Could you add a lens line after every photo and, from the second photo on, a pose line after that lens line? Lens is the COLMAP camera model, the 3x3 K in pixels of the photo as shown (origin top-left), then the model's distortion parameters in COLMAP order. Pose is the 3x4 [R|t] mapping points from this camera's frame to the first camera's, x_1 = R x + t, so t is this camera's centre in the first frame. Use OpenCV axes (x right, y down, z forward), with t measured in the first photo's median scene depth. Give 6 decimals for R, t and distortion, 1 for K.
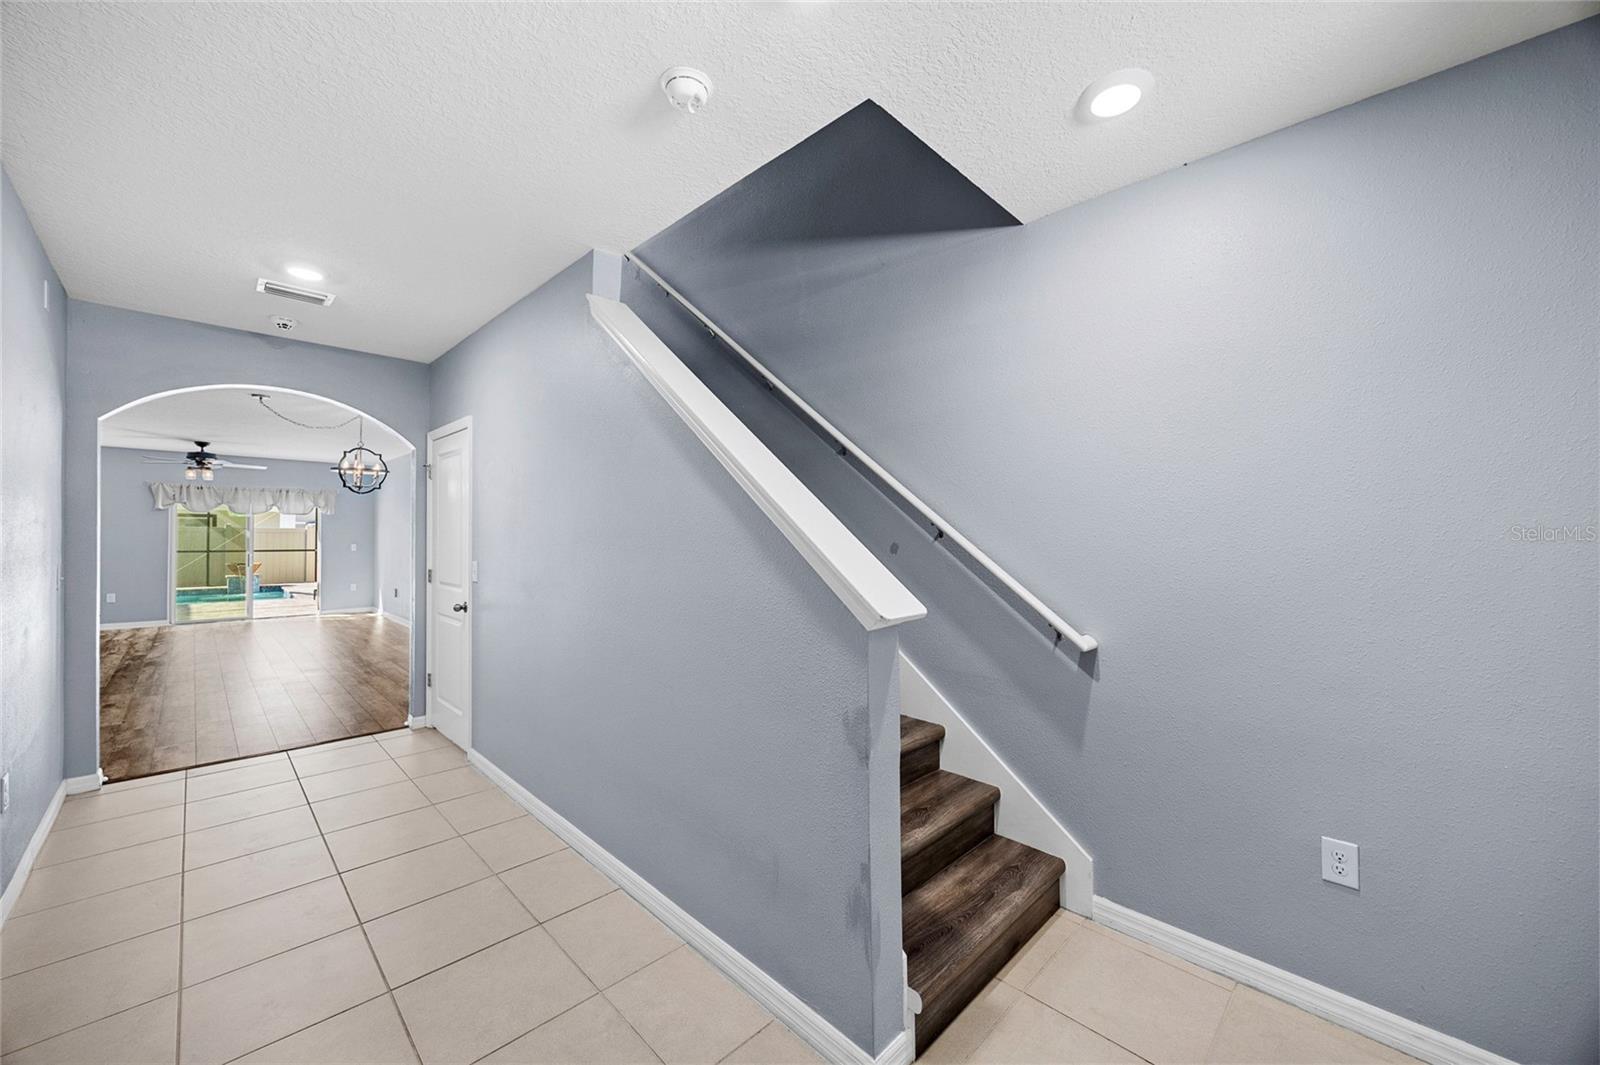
lens RADIAL K [[606.3, 0, 805.3], [0, 606.3, 535.5], [0, 0, 1]] dist [-0.001959, 0.000060]
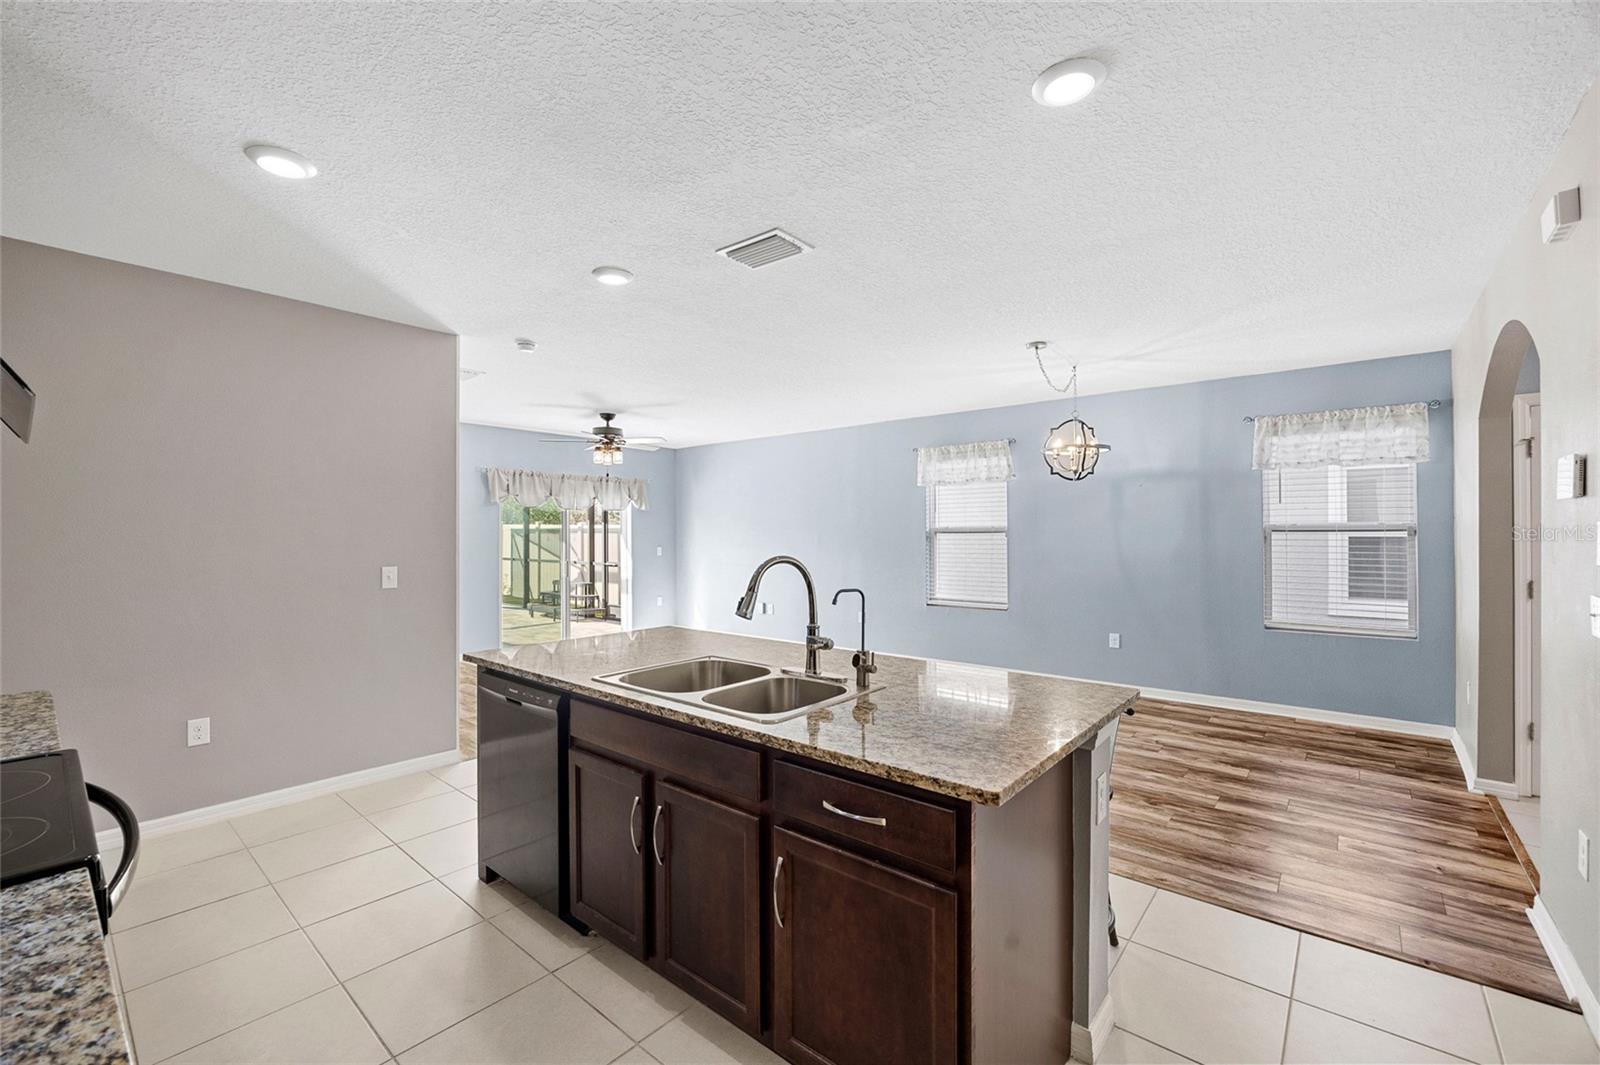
lens RADIAL K [[653.1, 0, 826.4], [0, 653.1, 531.3], [0, 0, 1]] dist [-0.010625, -0.000021]
pose [[0.992986, -0.003419, 0.118181, -0.823908], [0.003527, 0.999994, -0.000701, -0.007278], [-0.118178, 0.001113, 0.992992, 0.163451]]
